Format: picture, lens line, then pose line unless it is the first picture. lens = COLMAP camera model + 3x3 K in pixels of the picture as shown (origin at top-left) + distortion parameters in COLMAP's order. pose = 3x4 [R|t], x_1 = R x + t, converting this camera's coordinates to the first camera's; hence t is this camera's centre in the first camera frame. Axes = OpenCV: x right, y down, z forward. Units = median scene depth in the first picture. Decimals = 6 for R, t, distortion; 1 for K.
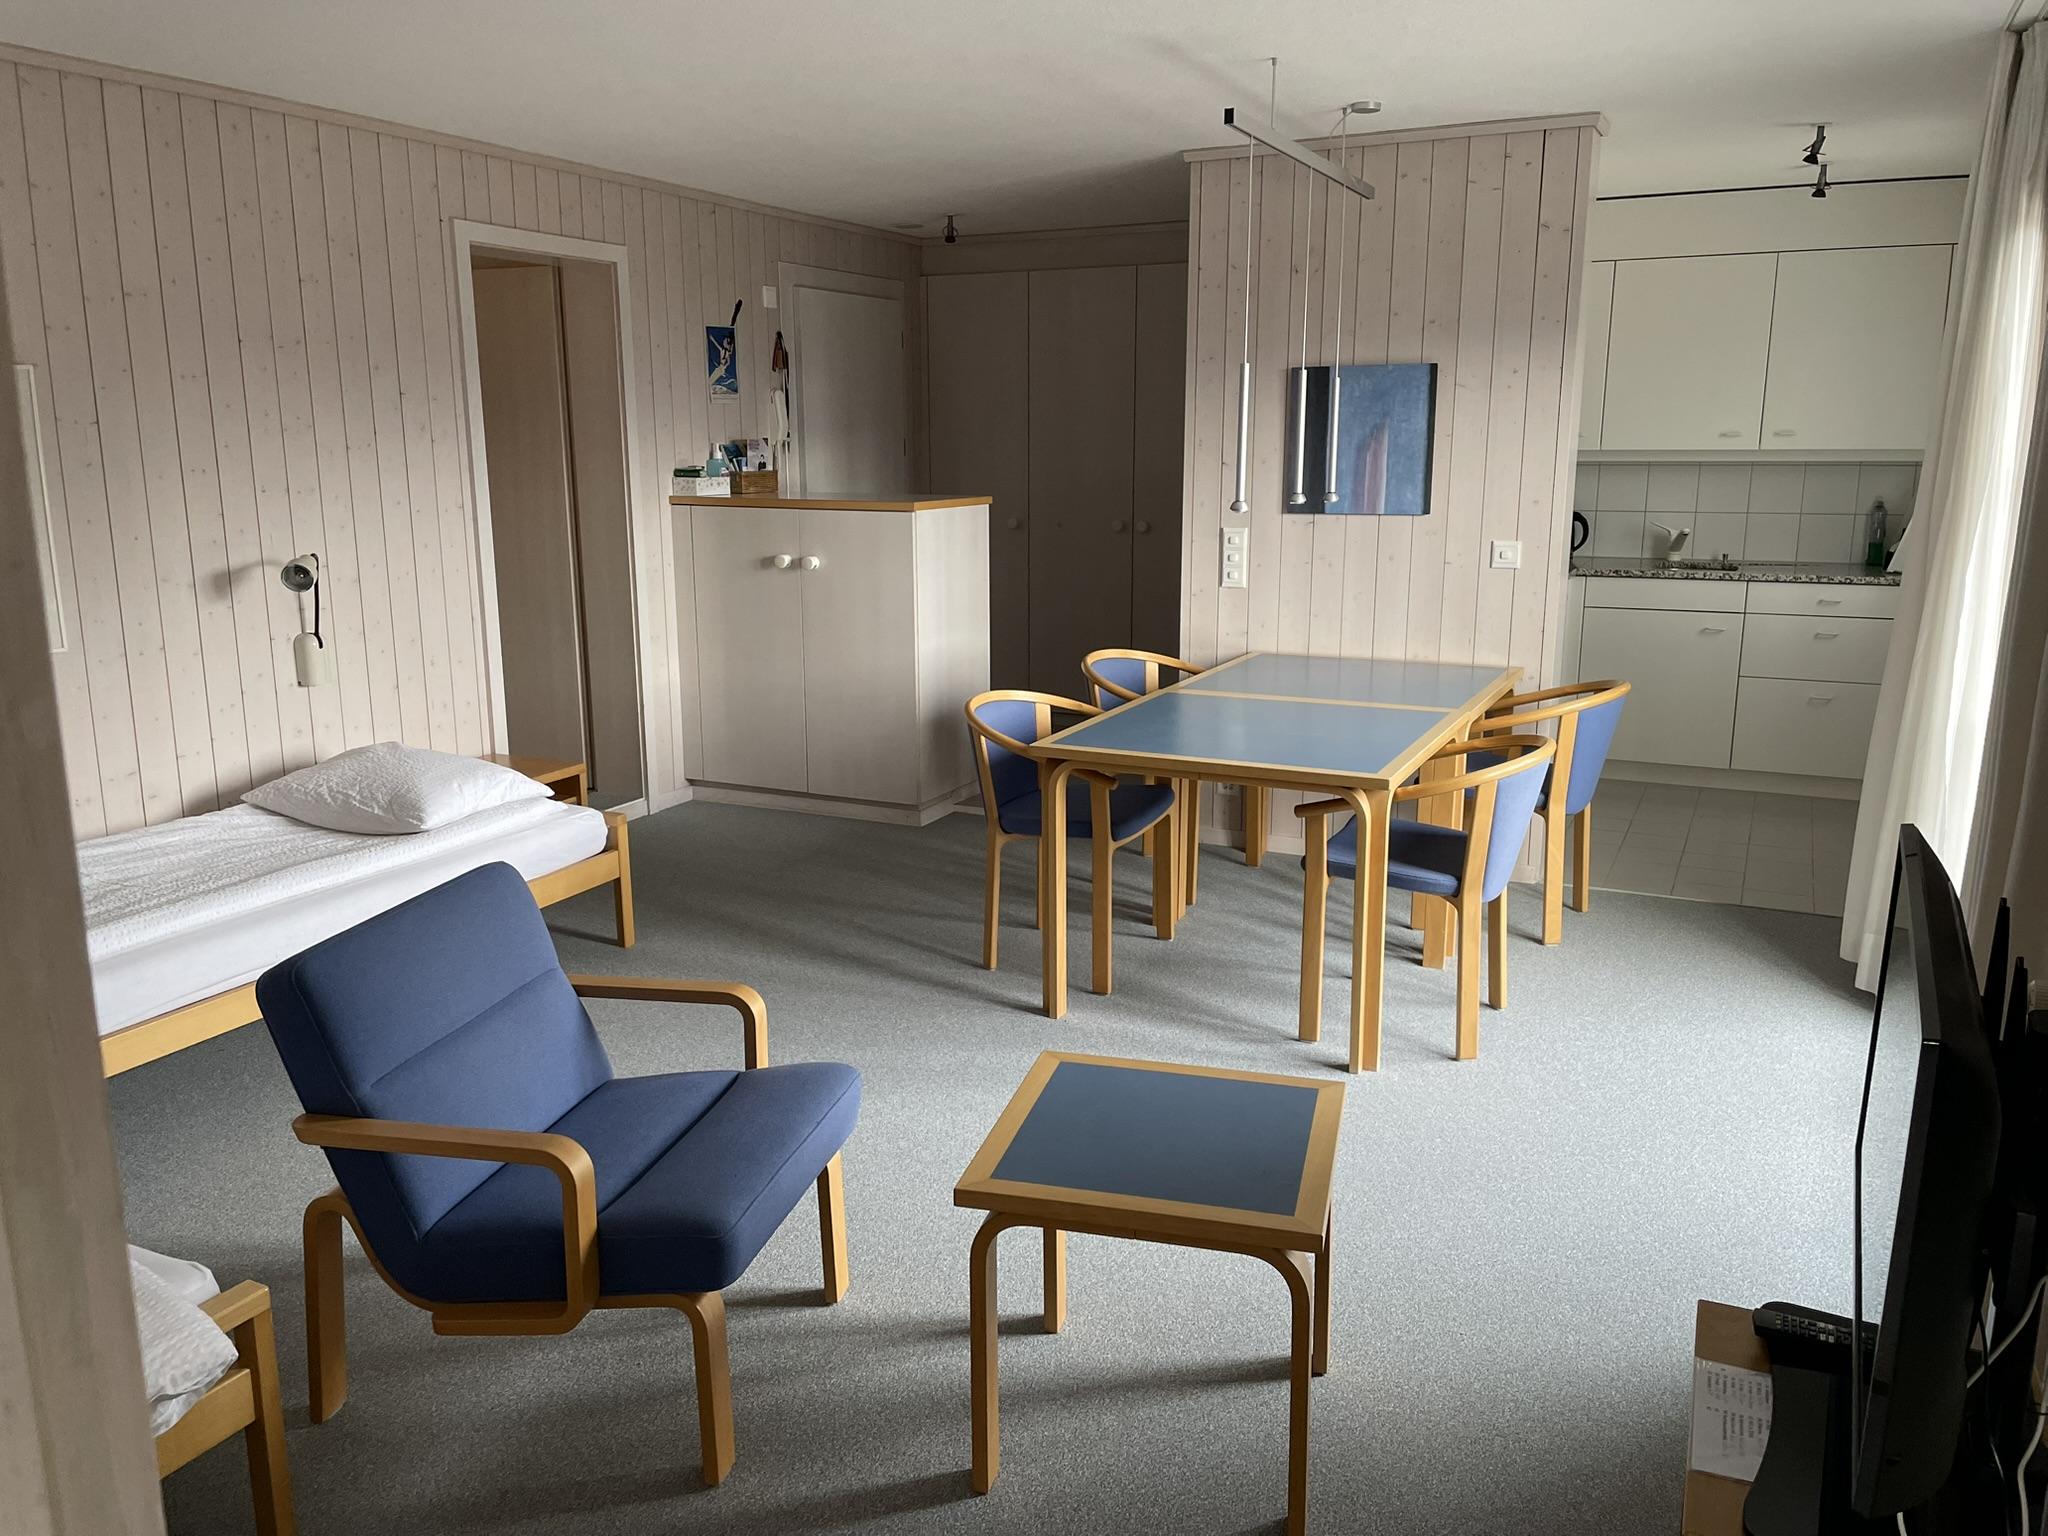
lens RADIAL K [[1547.9, 0, 1024.0], [0, 1547.9, 768.0], [0, 0, 1]] dist [0.007215, 0.003652]
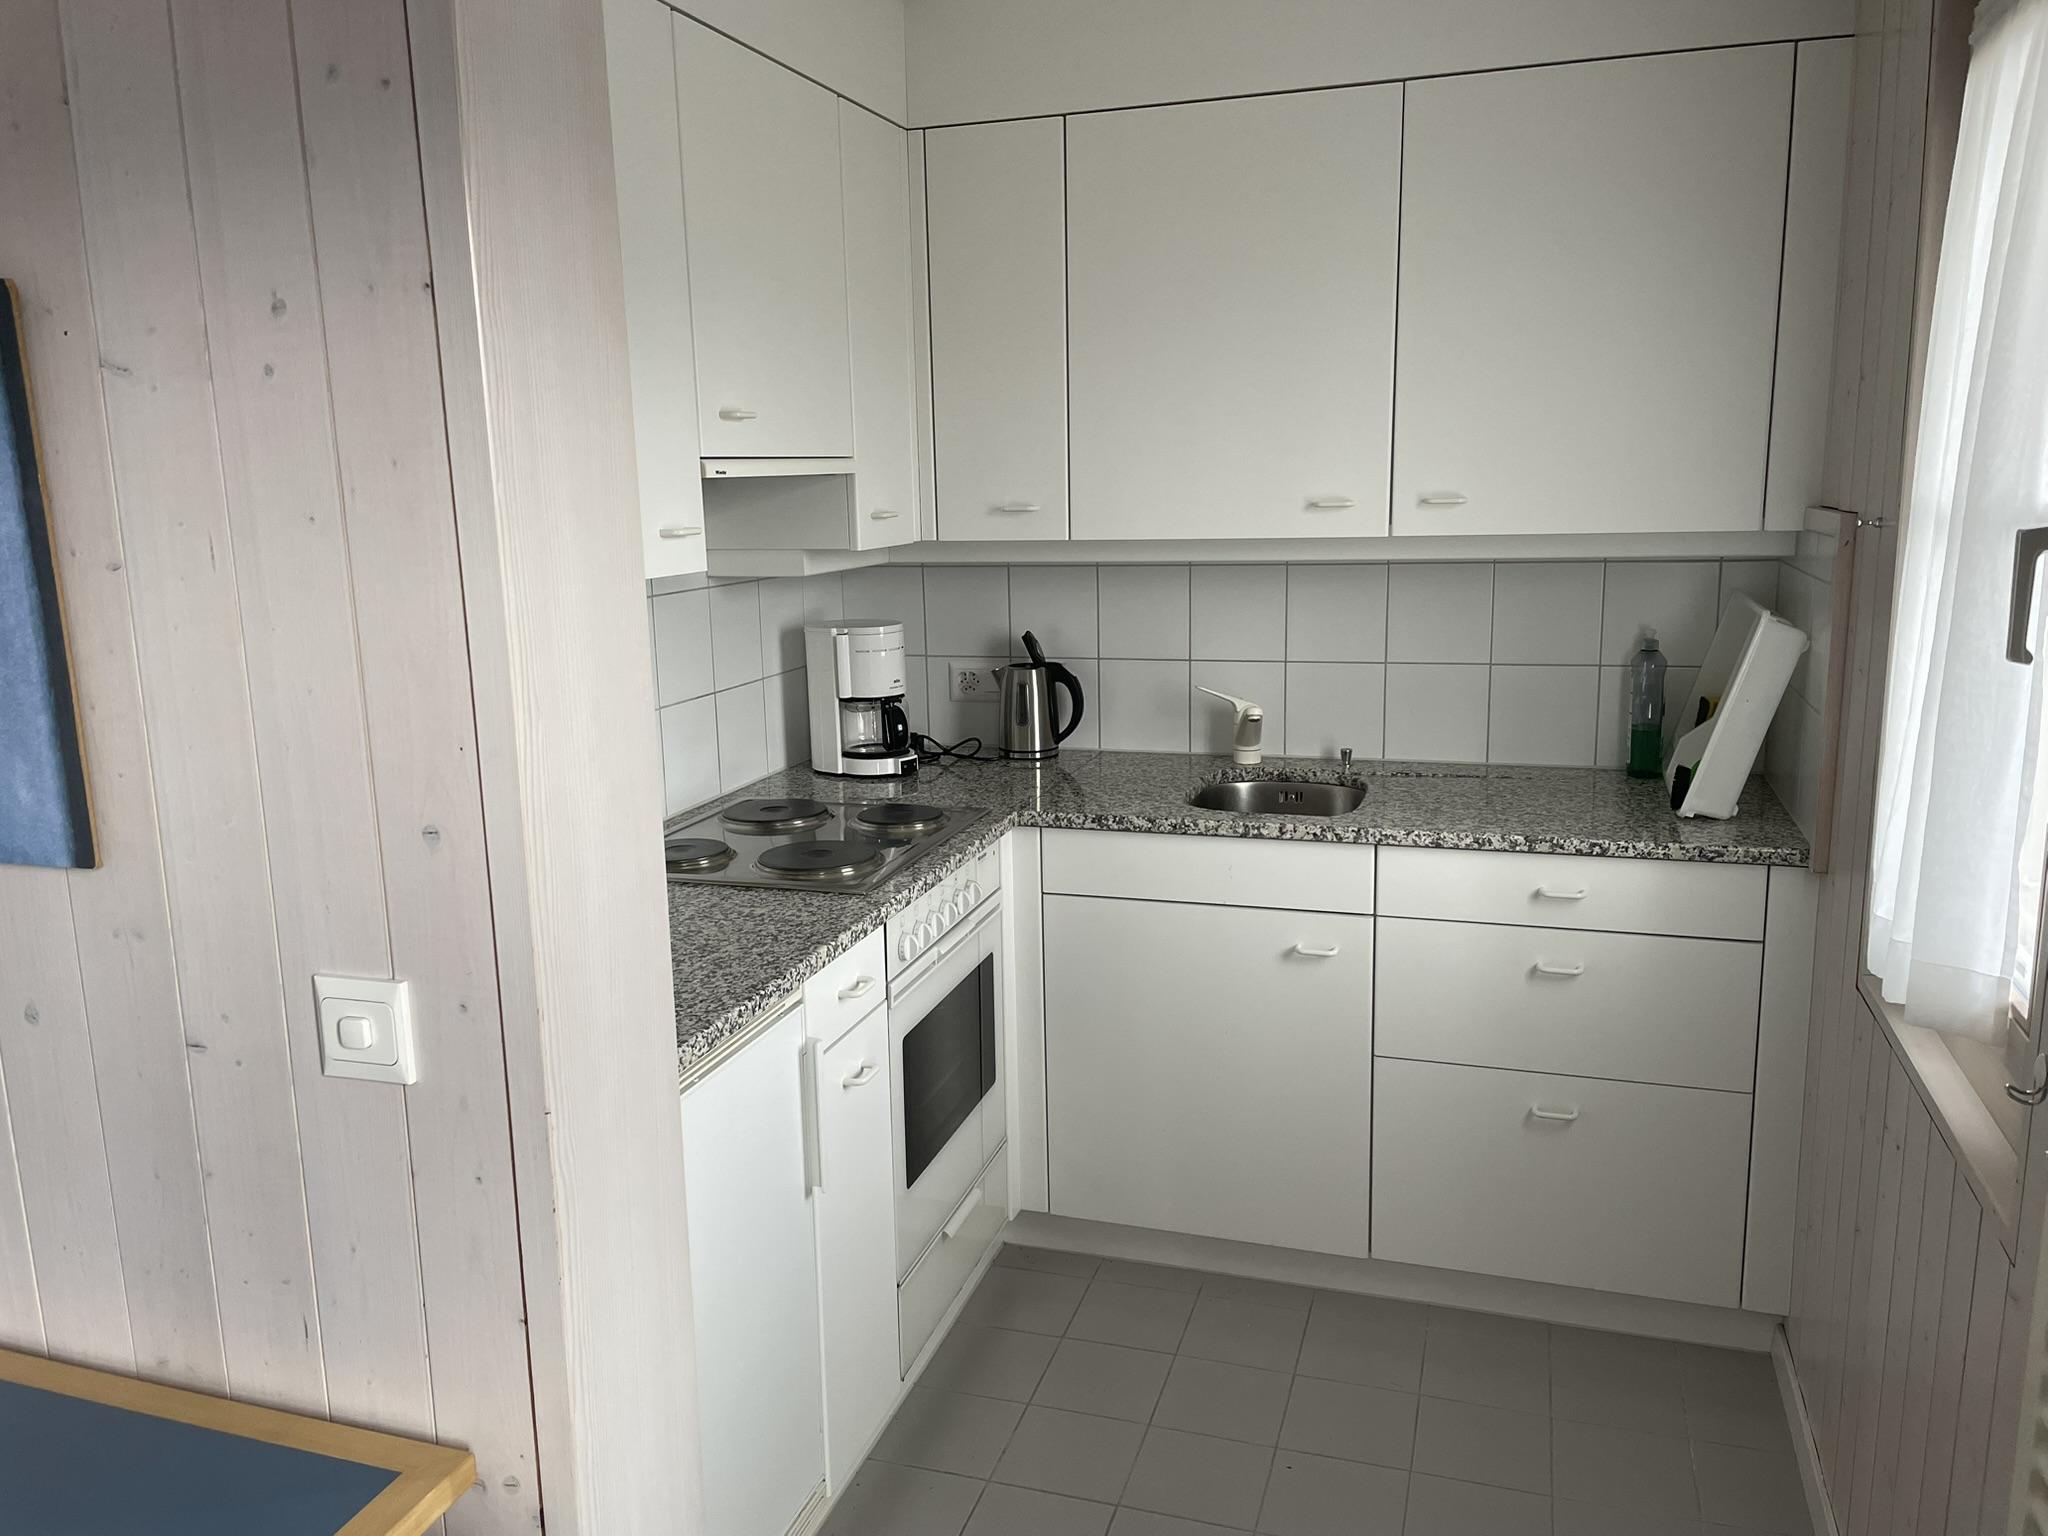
lens RADIAL K [[1537.8, 0, 1024.0], [0, 1537.8, 768.0], [0, 0, 1]] dist [0.088523, 0.000252]
pose [[0.988917, -0.046511, 0.140996, 0.302523], [0.050490, 0.998417, -0.024779, -0.132469], [-0.139620, 0.031623, 0.989700, 0.571989]]
